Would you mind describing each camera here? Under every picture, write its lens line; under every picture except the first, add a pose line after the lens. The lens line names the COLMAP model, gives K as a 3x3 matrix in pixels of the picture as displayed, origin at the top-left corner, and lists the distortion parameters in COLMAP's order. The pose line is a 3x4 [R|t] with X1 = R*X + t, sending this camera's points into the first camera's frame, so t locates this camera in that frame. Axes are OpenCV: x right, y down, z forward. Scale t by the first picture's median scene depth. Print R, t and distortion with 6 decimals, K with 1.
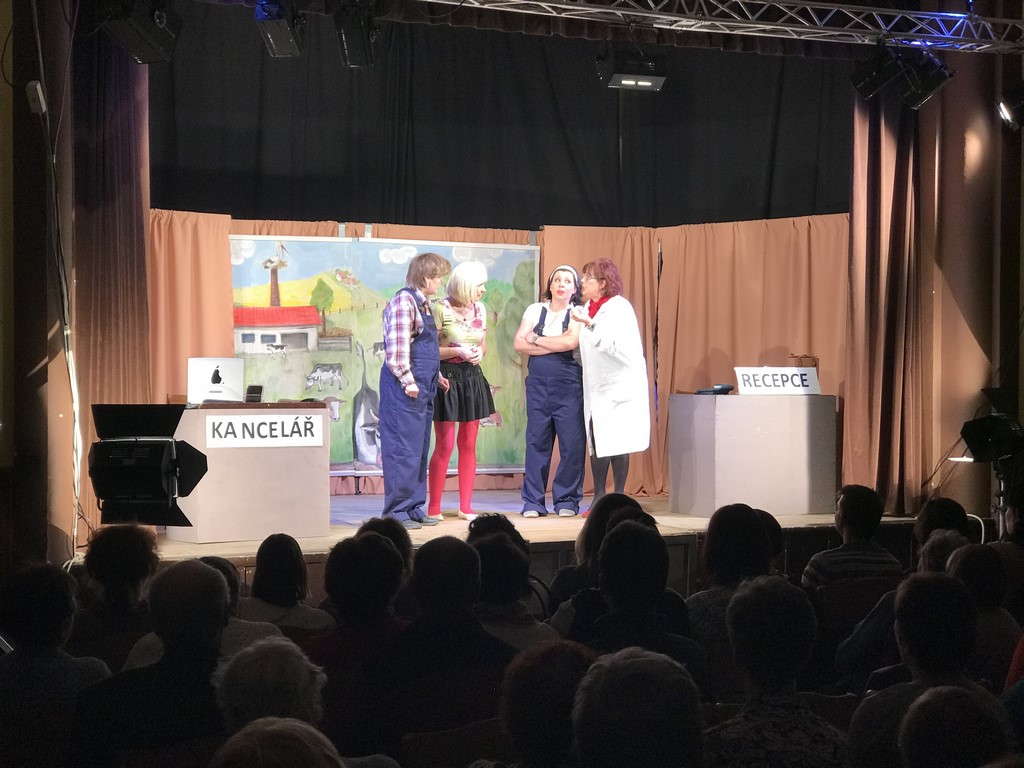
lens RADIAL K [[1652.5, 0, 503.5], [0, 1652.5, 387.2], [0, 0, 1]] dist [0.099558, 0.000000]
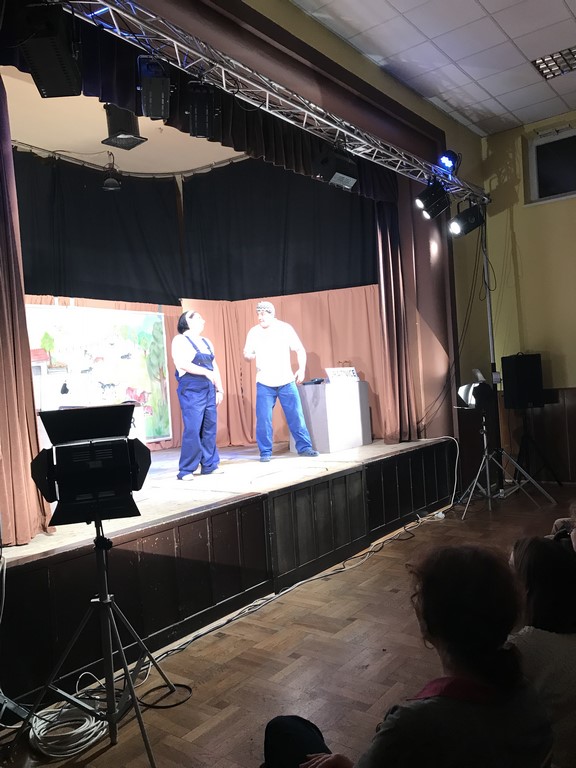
lens RADIAL K [[620.7, 0, 287.7], [0, 620.7, 383.3], [0, 0, 1]] dist [0.044735, -0.046322]
pose [[0.893766, -0.063418, 0.444029, -0.201900], [0.072776, 0.997340, -0.004044, 0.003936], [-0.442591, 0.035929, 0.896004, 0.424801]]
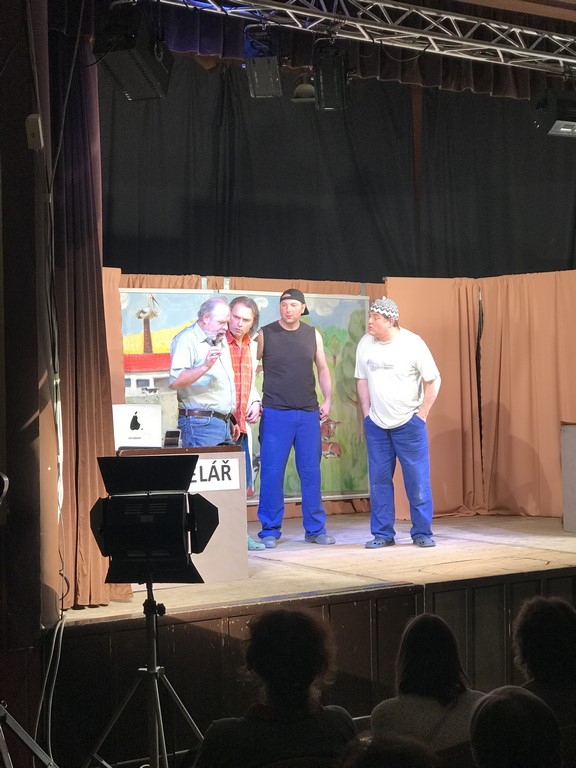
lens RADIAL K [[1239.4, 0, 289.8], [0, 1239.4, 381.0], [0, 0, 1]] dist [0.099558, 0.000000]
pose [[0.994047, -0.019138, 0.107260, -0.154258], [0.021959, 0.999442, -0.025185, -0.009236], [-0.106718, 0.027391, 0.993912, 0.207211]]
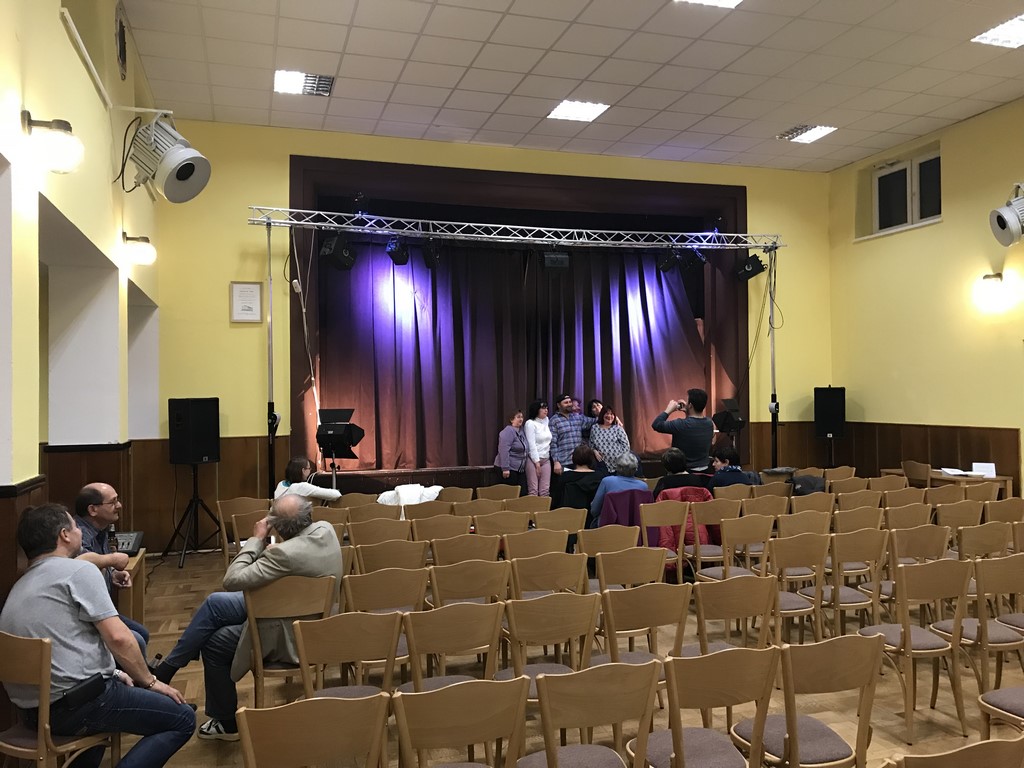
lens RADIAL K [[827.7, 0, 511.9], [0, 827.7, 379.8], [0, 0, 1]] dist [0.044735, -0.046322]
pose [[0.990430, -0.014138, -0.137292, 0.148341], [0.010188, 0.999515, -0.029429, 0.004113], [0.137642, 0.027749, 0.990093, -0.128763]]
